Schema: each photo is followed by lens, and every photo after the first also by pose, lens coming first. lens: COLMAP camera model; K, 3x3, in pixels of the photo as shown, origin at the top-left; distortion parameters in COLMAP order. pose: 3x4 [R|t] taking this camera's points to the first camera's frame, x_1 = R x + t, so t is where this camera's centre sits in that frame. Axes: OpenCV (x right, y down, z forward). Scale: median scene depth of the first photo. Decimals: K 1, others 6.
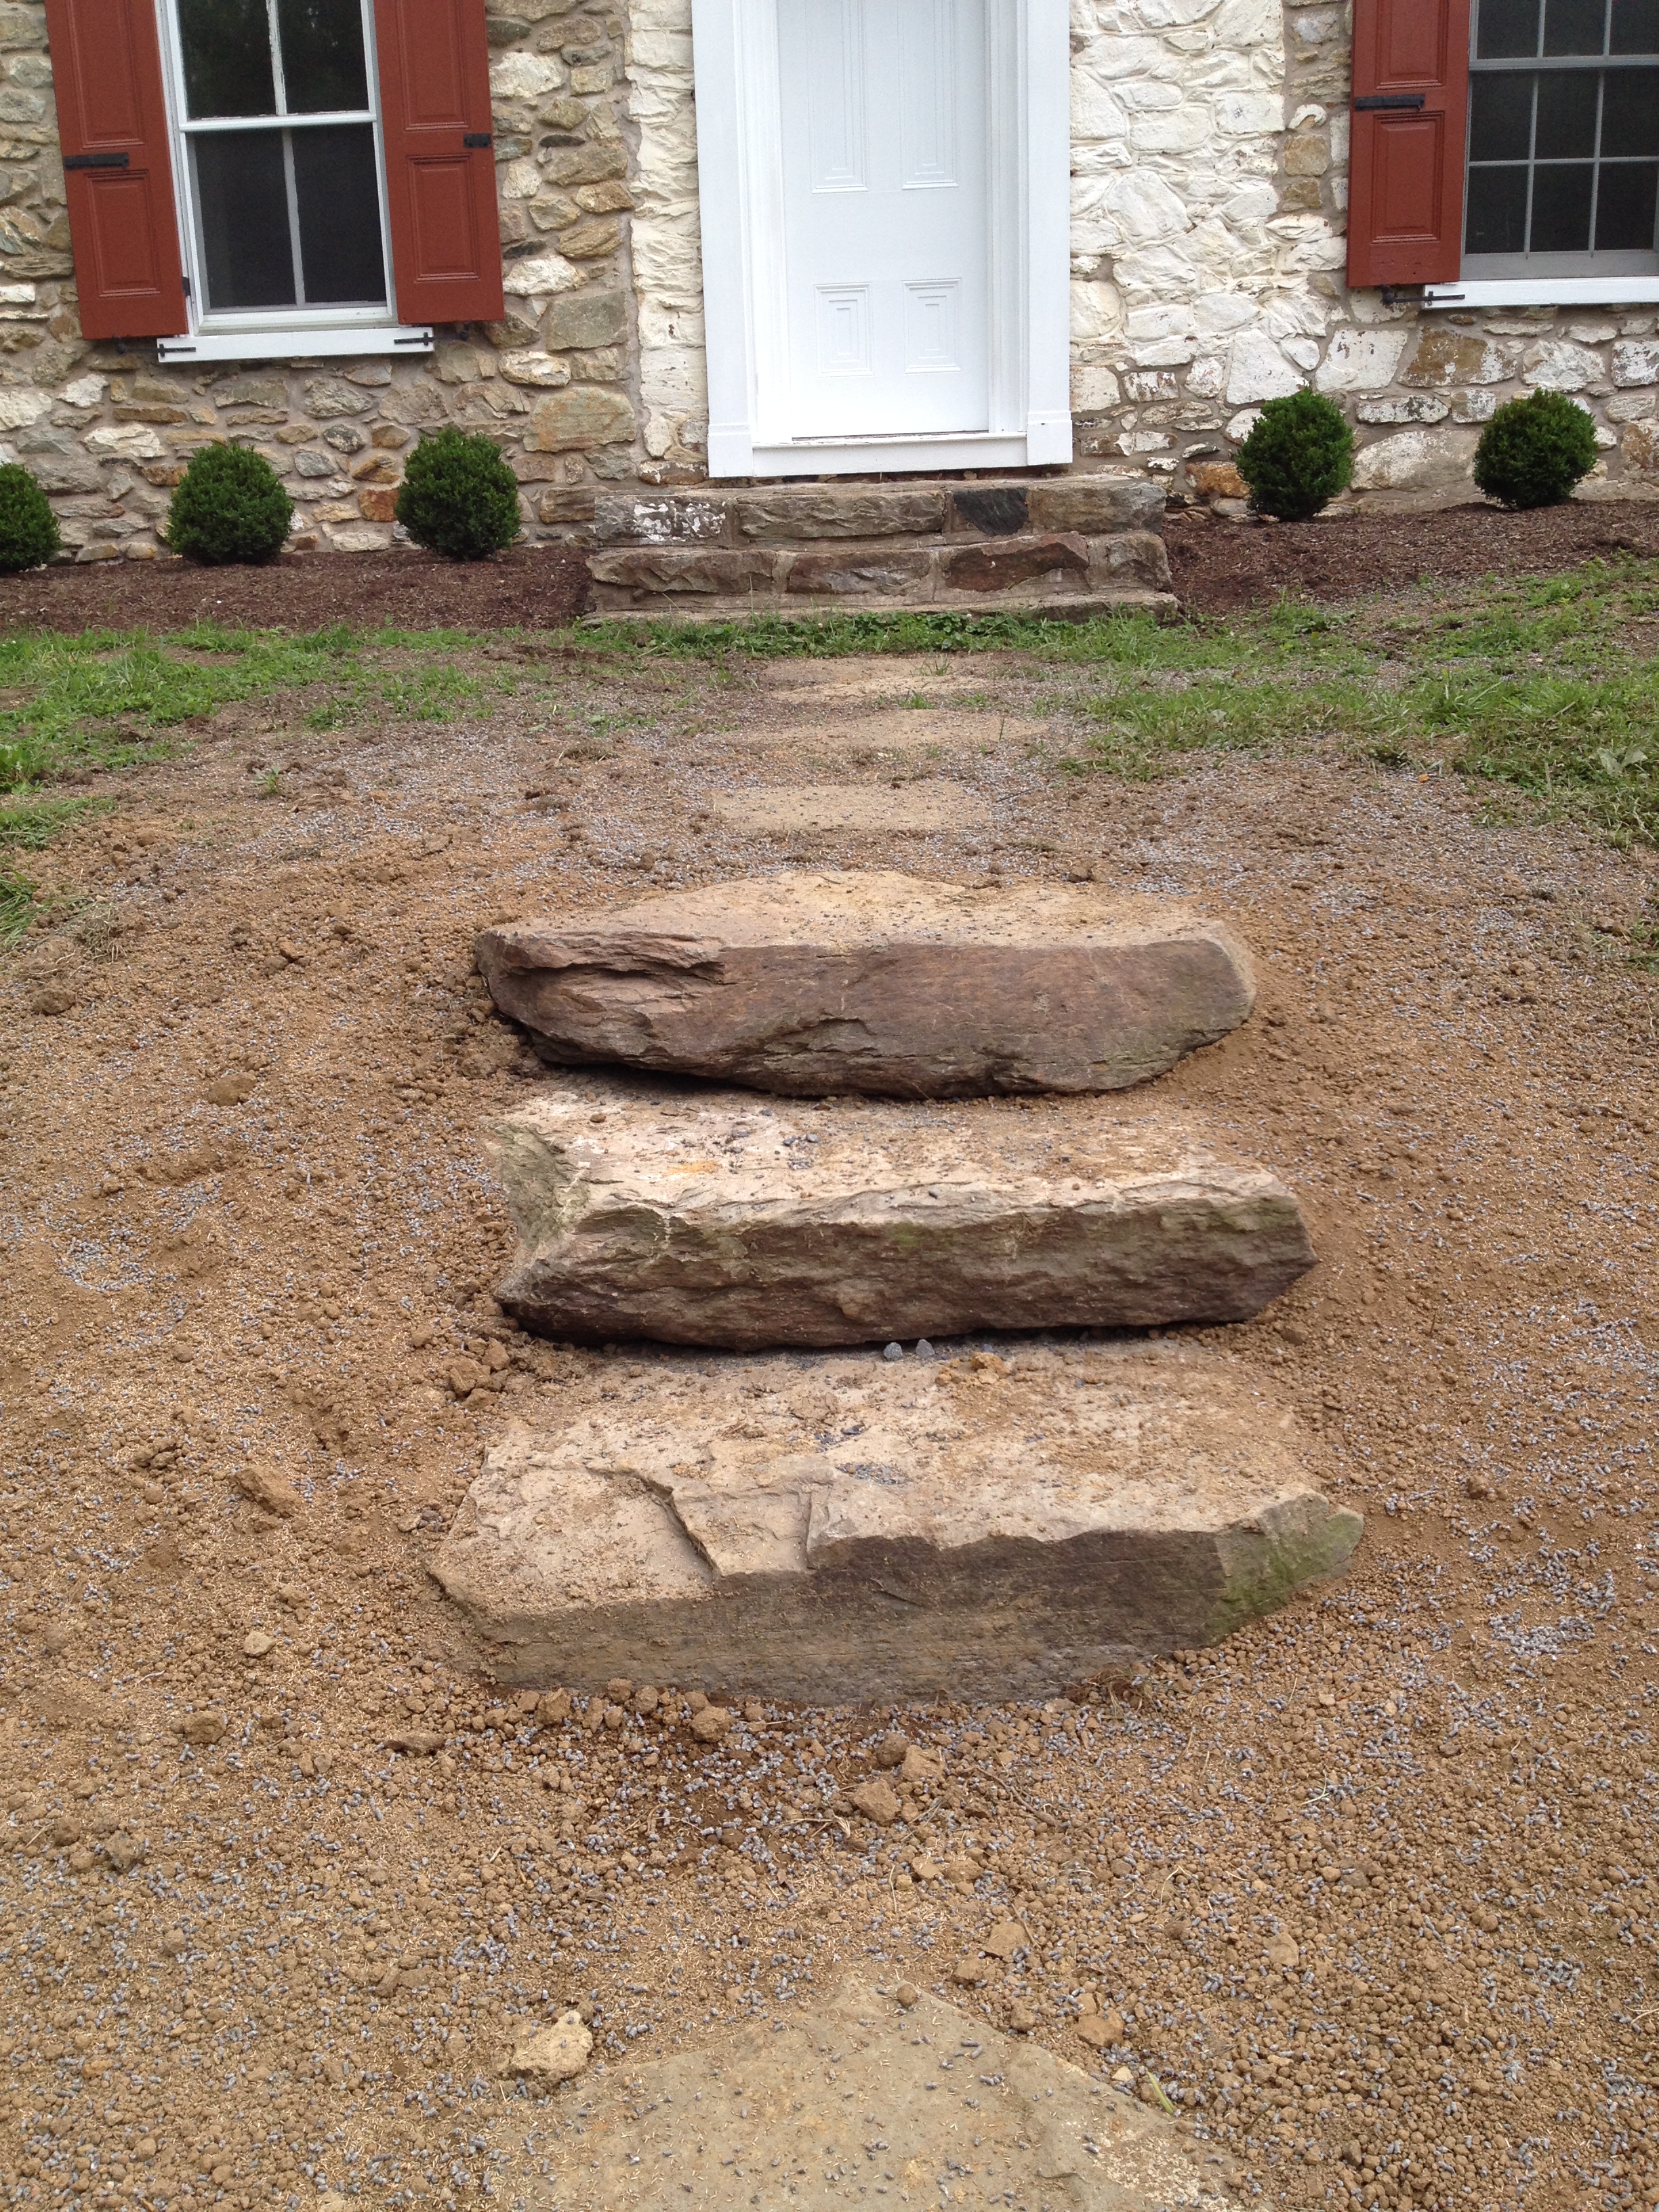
lens RADIAL K [[2076.7, 0, 788.7], [0, 2076.7, 1119.0], [0, 0, 1]] dist [-0.003352, 0.000000]
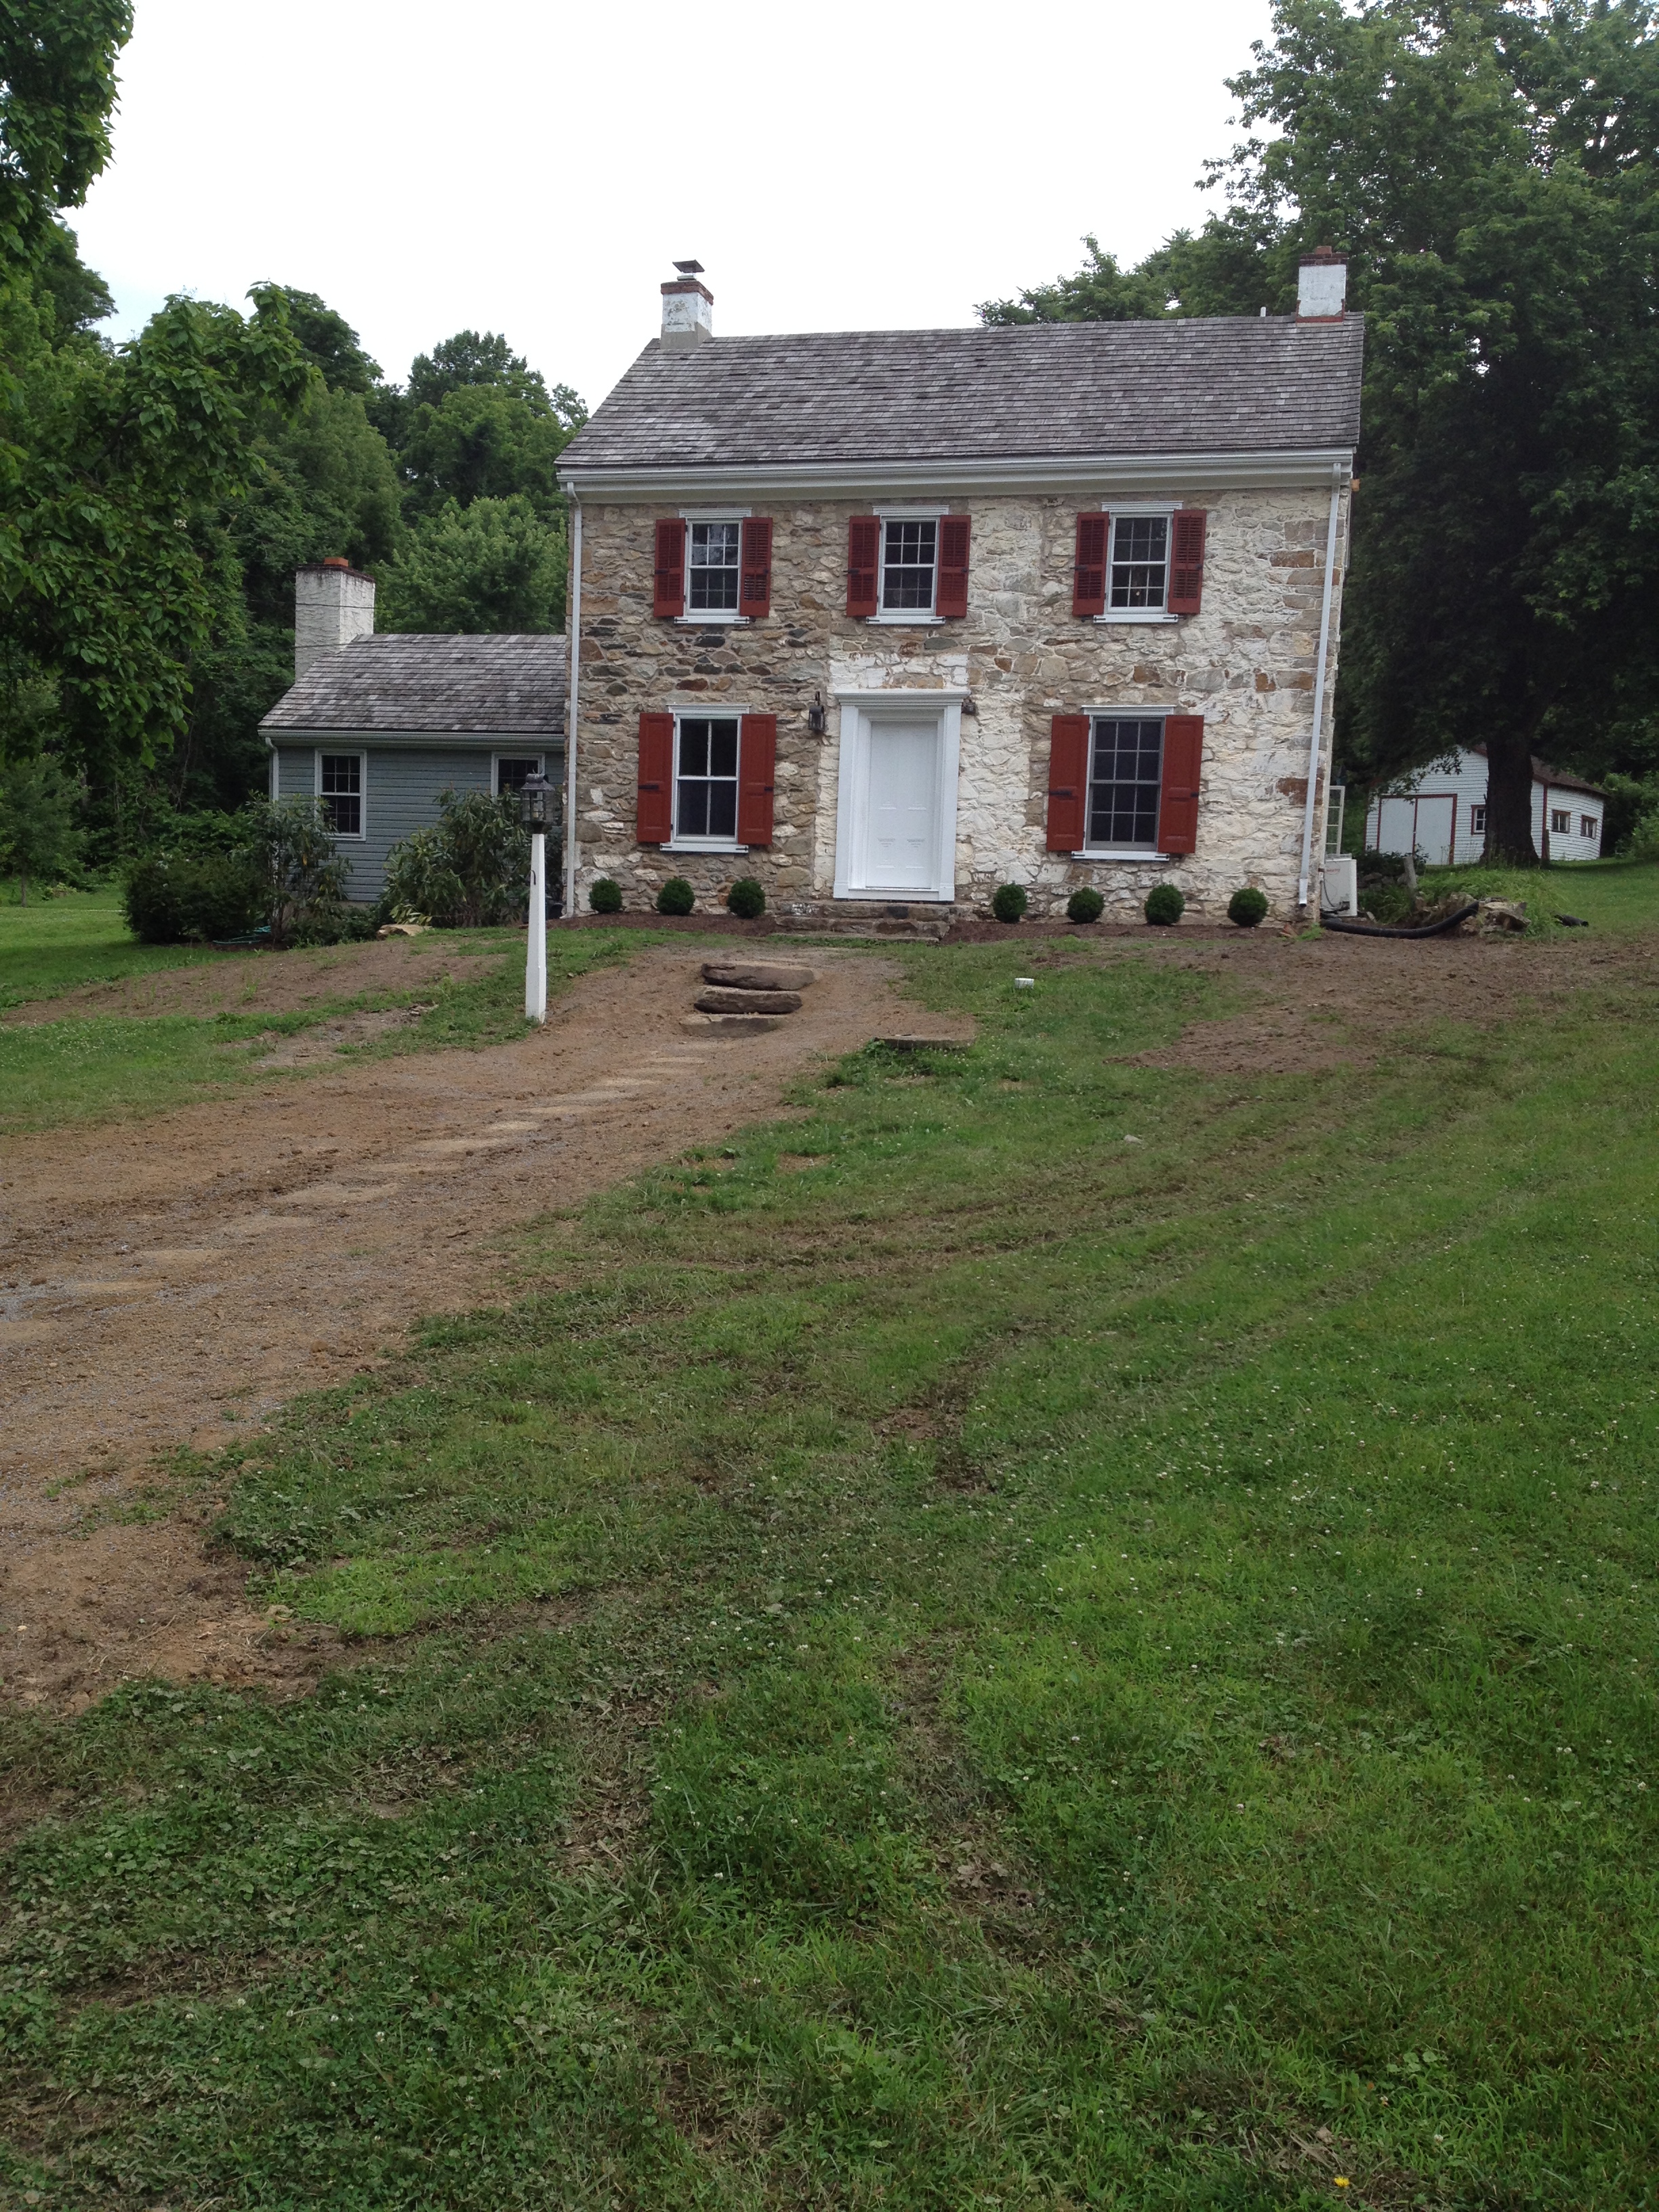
lens RADIAL K [[2076.7, 0, 796.9], [0, 2076.7, 1233.9], [0, 0, 1]] dist [-0.003352, 0.000000]
pose [[0.977382, 0.092731, -0.190066, 0.535258], [-0.118499, 0.984537, -0.129017, 0.570295], [0.175163, 0.148622, 0.973257, -1.885911]]
